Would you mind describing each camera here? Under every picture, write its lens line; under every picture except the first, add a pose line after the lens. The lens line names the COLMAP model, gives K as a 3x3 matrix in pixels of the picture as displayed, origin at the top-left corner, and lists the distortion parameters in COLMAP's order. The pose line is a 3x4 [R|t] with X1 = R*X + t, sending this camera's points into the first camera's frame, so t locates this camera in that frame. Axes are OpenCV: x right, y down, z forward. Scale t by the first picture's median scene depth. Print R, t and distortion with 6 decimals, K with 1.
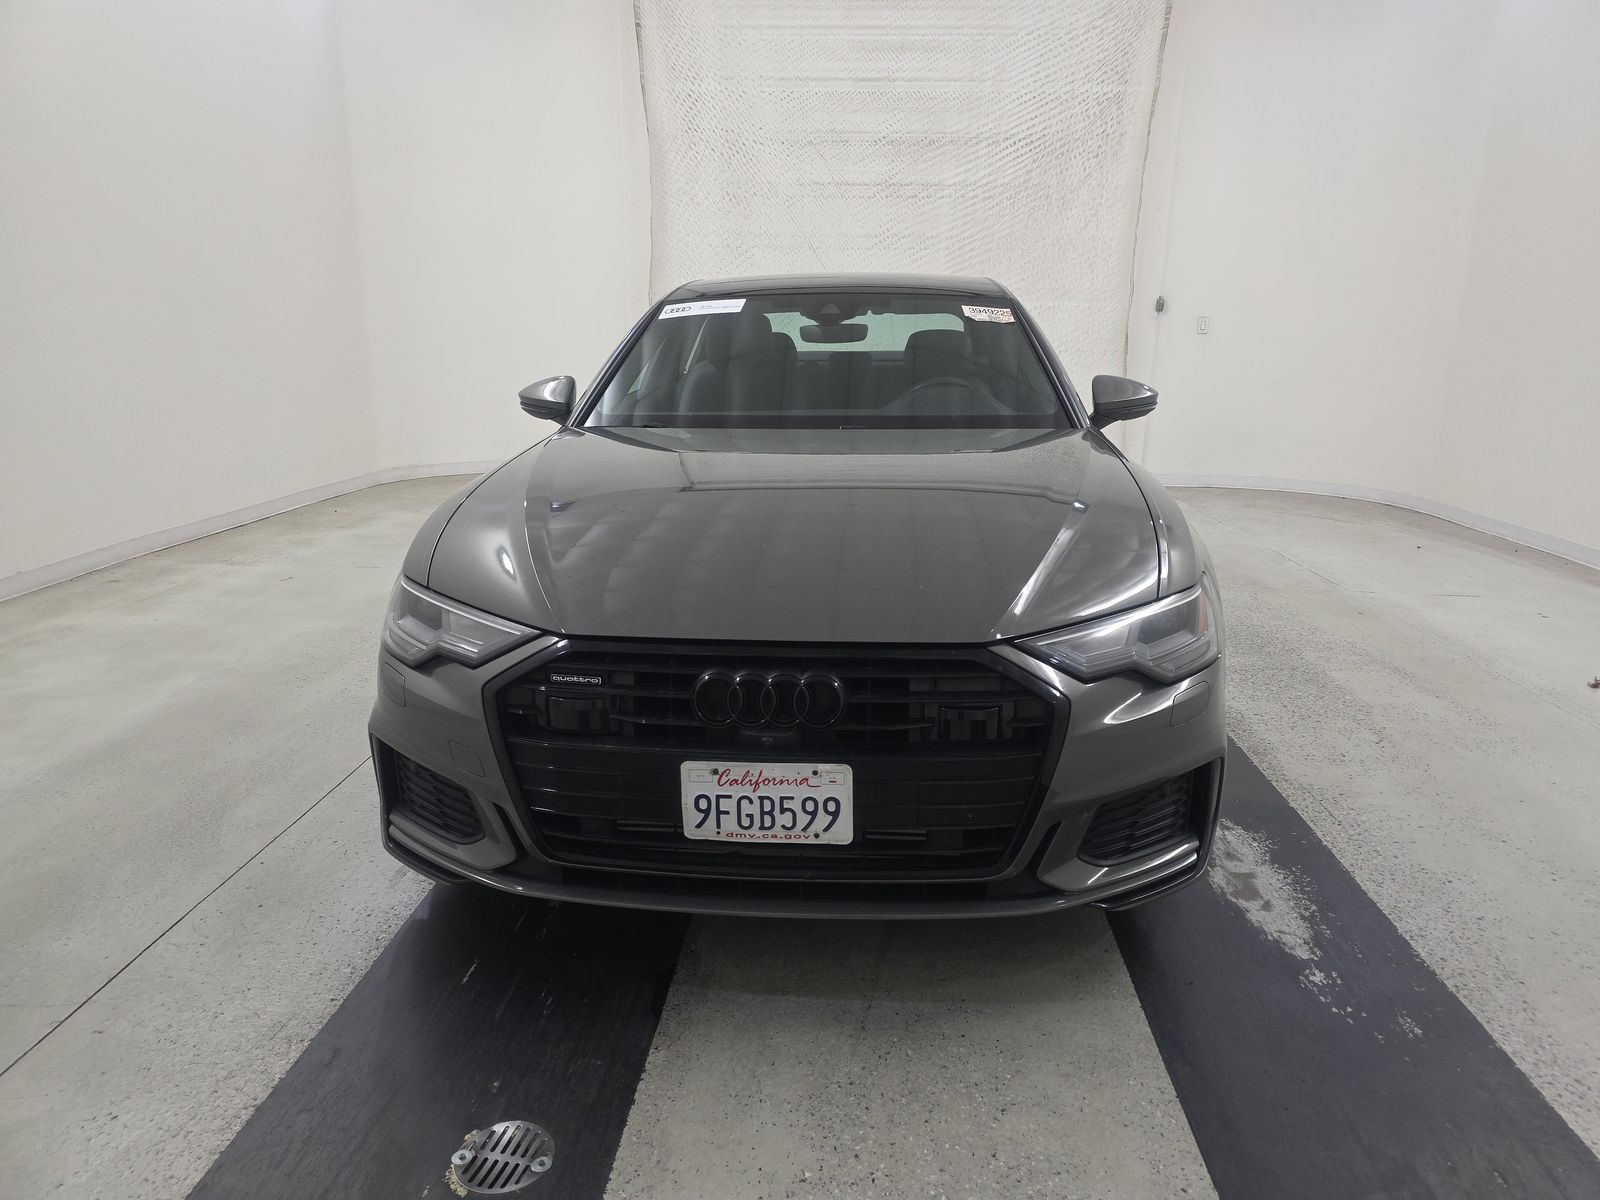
lens RADIAL K [[1091.2, 0, 800.0], [0, 1091.2, 600.0], [0, 0, 1]] dist [0.052340, -0.053588]
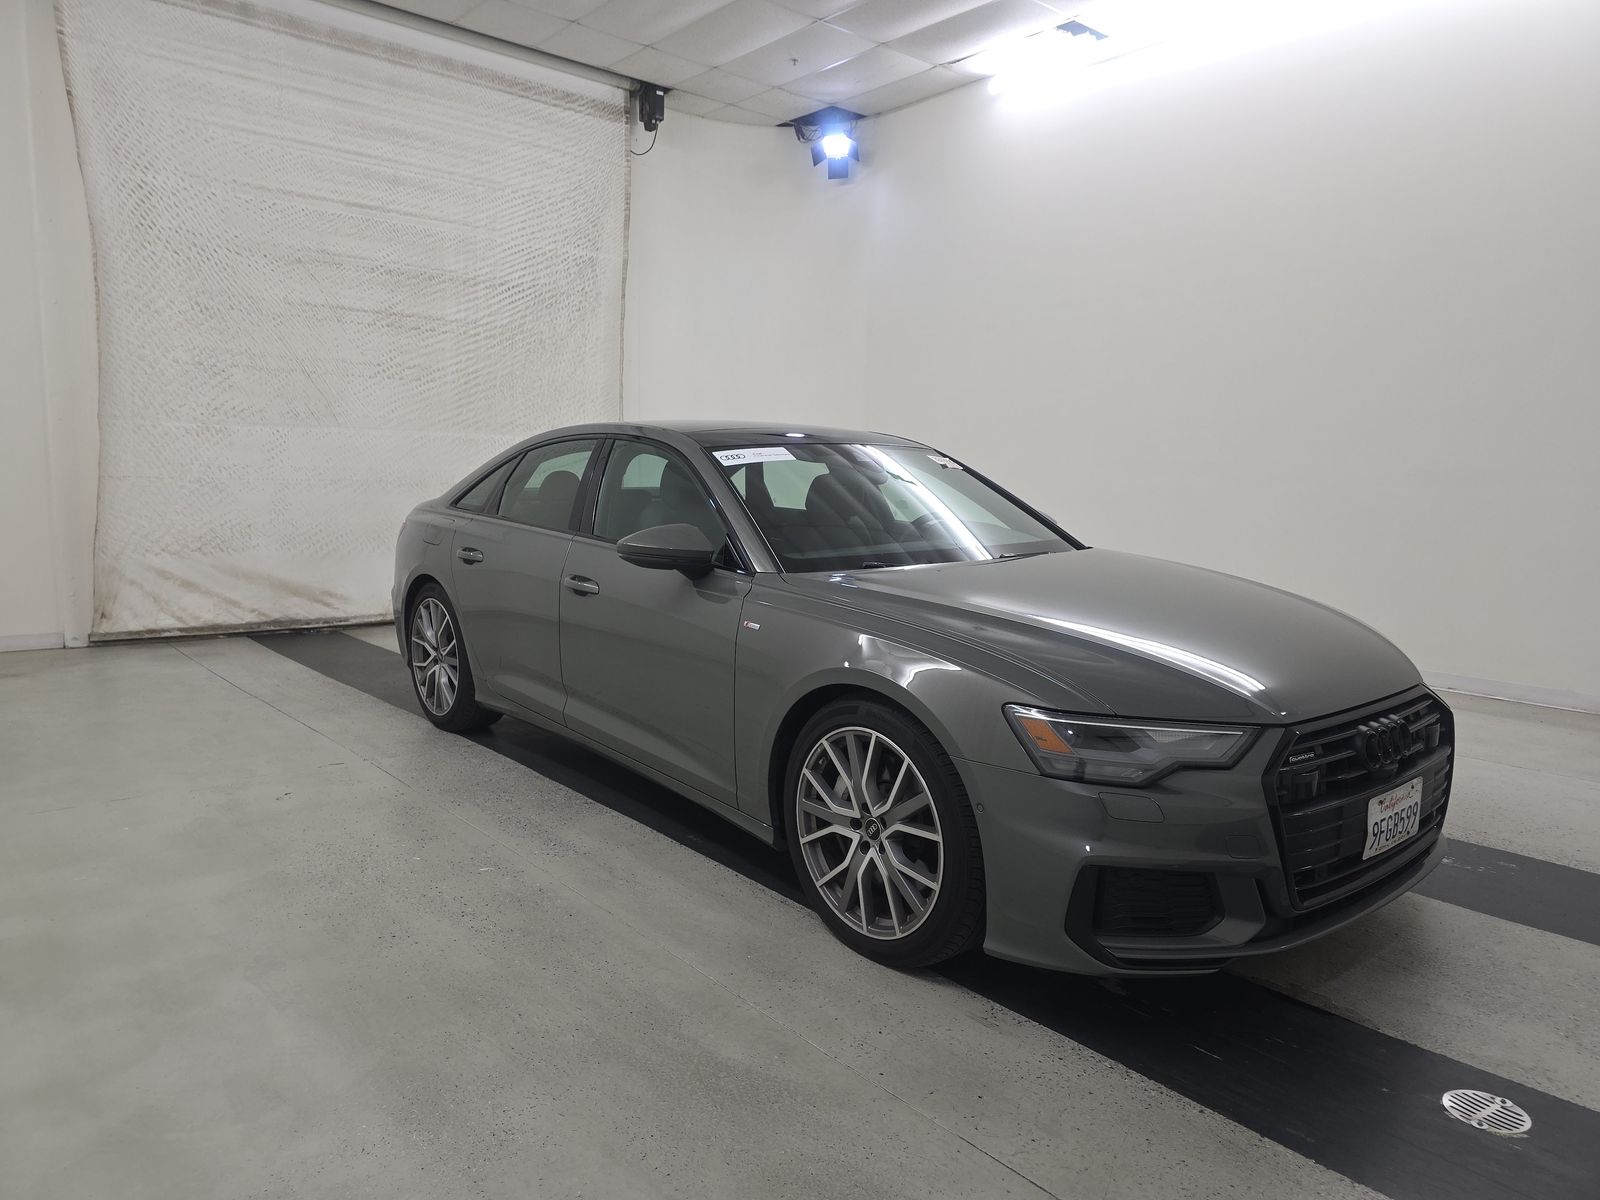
lens RADIAL K [[1086.1, 0, 800.0], [0, 1086.1, 600.0], [0, 0, 1]] dist [0.008605, -0.020168]
pose [[0.704385, -0.081917, 0.705075, -0.361578], [0.158831, 0.986321, -0.044083, -0.034741], [-0.691819, 0.143040, 0.707761, 0.121242]]
